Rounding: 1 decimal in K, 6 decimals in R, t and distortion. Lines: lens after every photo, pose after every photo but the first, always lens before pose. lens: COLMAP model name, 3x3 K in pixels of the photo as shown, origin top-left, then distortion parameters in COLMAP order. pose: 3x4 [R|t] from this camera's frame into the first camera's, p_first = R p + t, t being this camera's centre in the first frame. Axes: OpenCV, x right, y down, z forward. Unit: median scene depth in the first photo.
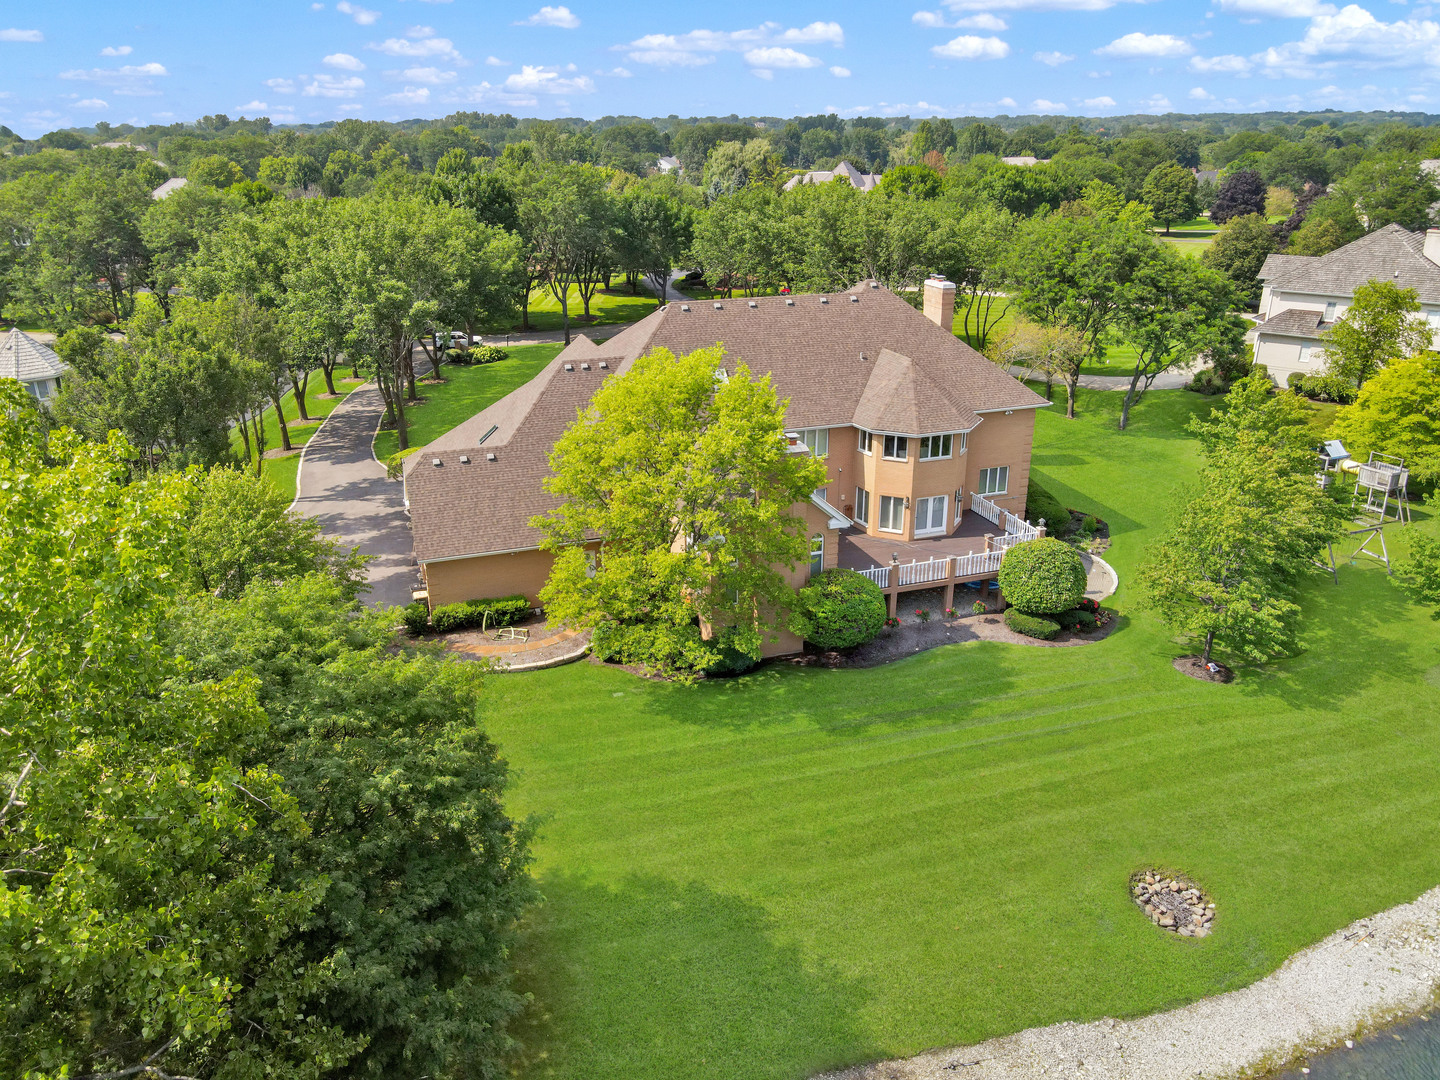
lens RADIAL K [[1046.8, 0, 713.0], [0, 1046.8, 527.7], [0, 0, 1]] dist [0.013720, -0.007642]
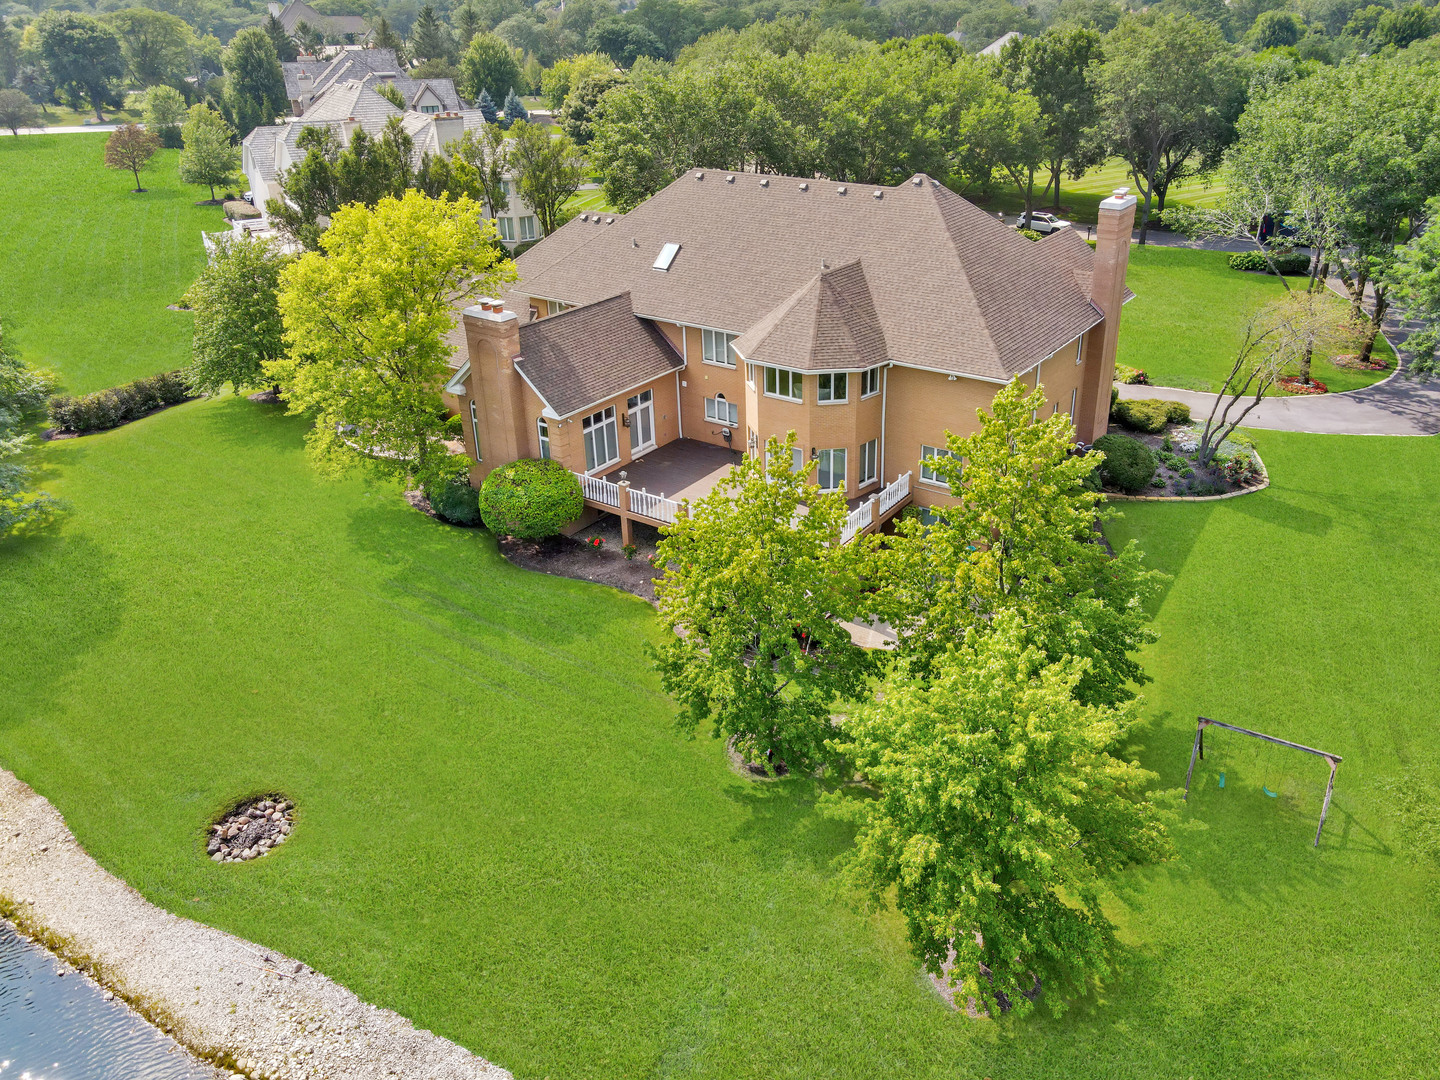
lens RADIAL K [[1112.3, 0, 720.0], [0, 1112.3, 540.0], [0, 0, 1]] dist [0.005077, 0.003162]
pose [[0.601104, 0.354795, -0.716097, 0.585751], [-0.280954, 0.932669, 0.226260, -0.101010], [0.748157, 0.065185, 0.660312, 0.286074]]
